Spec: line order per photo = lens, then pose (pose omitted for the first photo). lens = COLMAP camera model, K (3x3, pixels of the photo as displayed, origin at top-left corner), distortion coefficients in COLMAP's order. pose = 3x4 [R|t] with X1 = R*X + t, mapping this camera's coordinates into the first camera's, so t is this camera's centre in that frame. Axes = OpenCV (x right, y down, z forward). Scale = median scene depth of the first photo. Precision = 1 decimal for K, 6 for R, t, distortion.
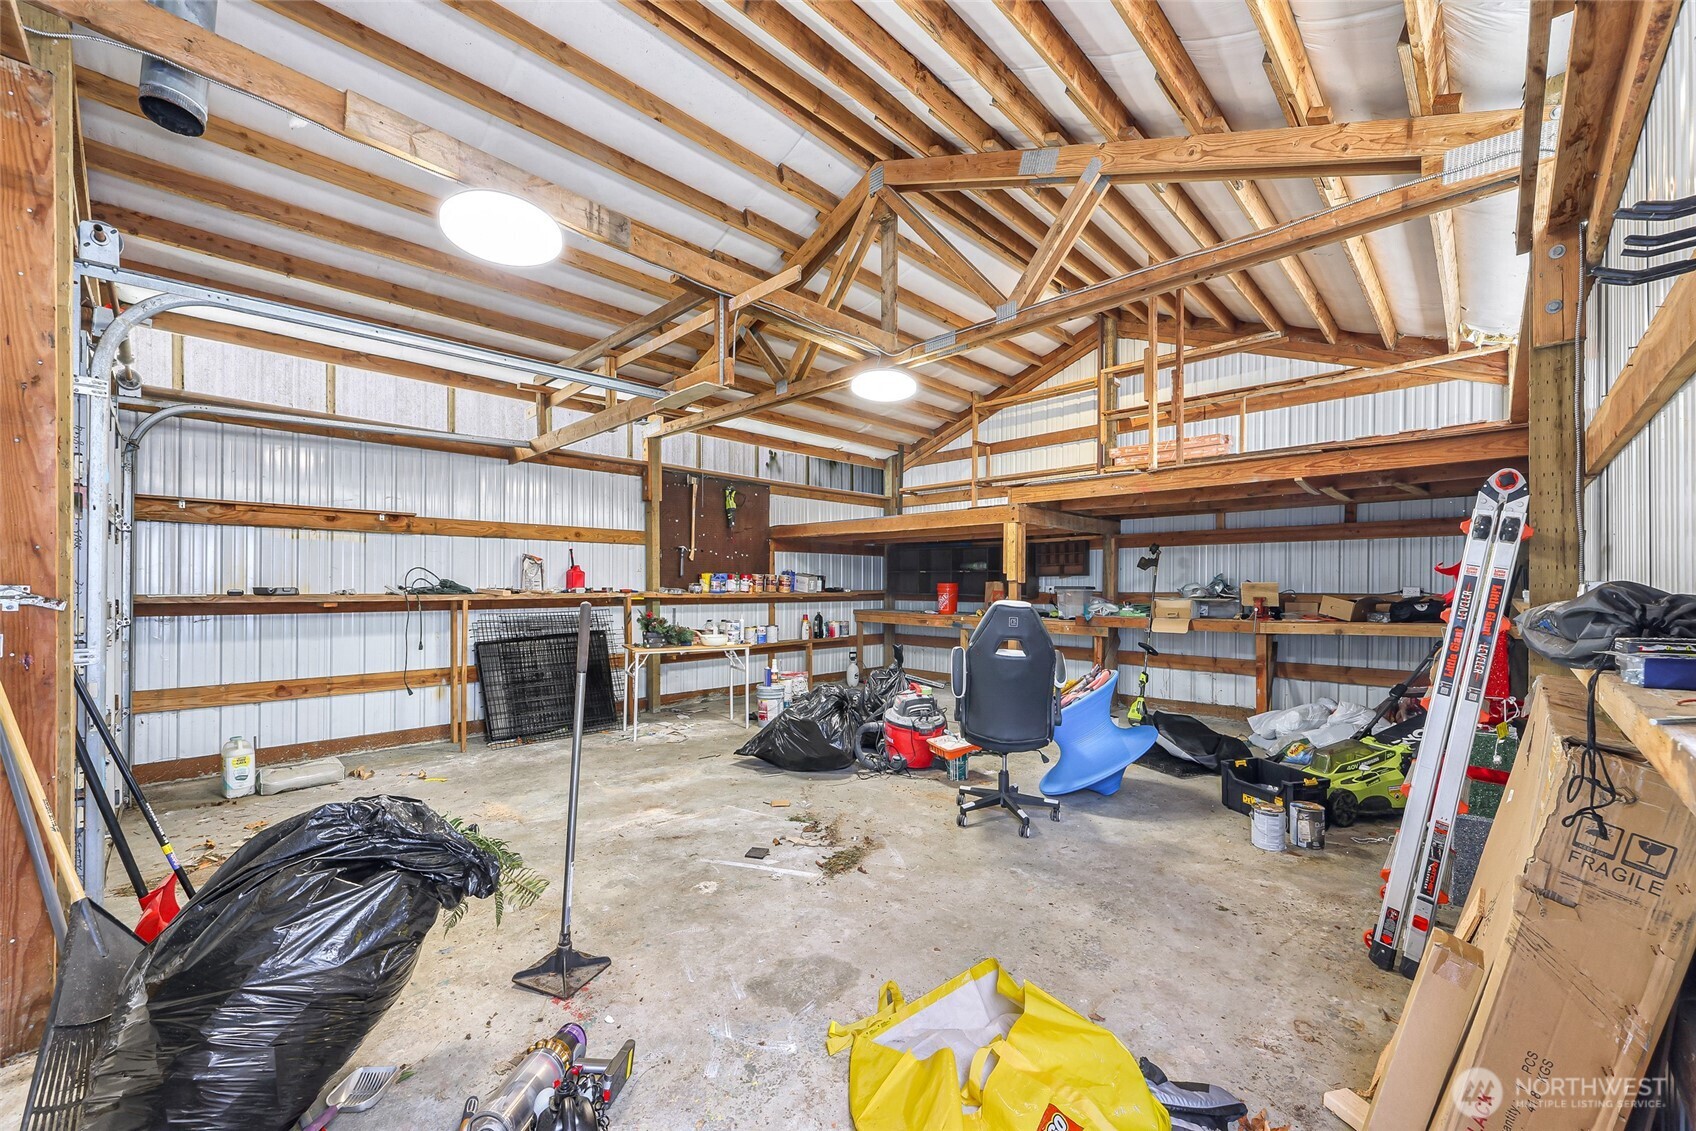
lens RADIAL K [[656.5, 0, 841.9], [0, 656.5, 584.0], [0, 0, 1]] dist [0.000351, 0.000004]
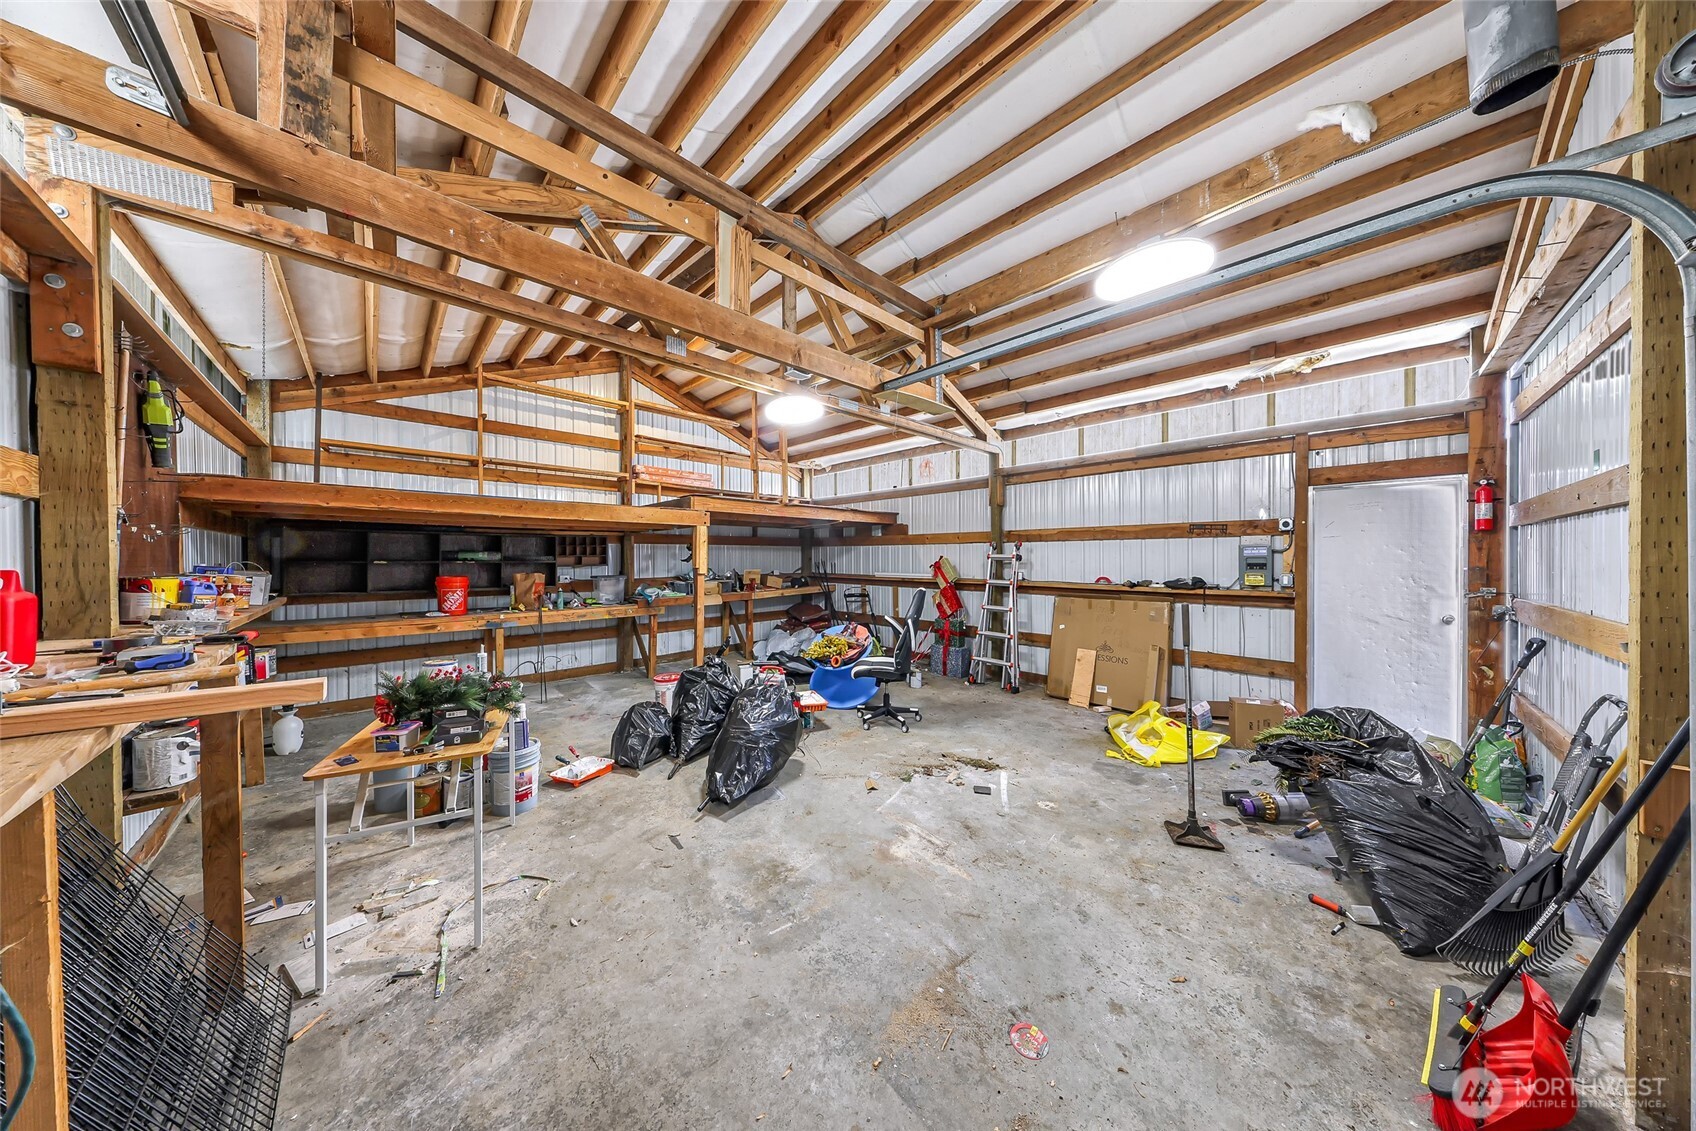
lens RADIAL K [[494.2, 0, 841.2], [0, 494.2, 560.9], [0, 0, 1]] dist [-0.000775, -0.000037]
pose [[0.024592, -0.009799, 0.999650, -0.688971], [0.002830, 0.999949, 0.009733, -0.038956], [-0.999694, 0.002590, 0.024618, 0.767830]]
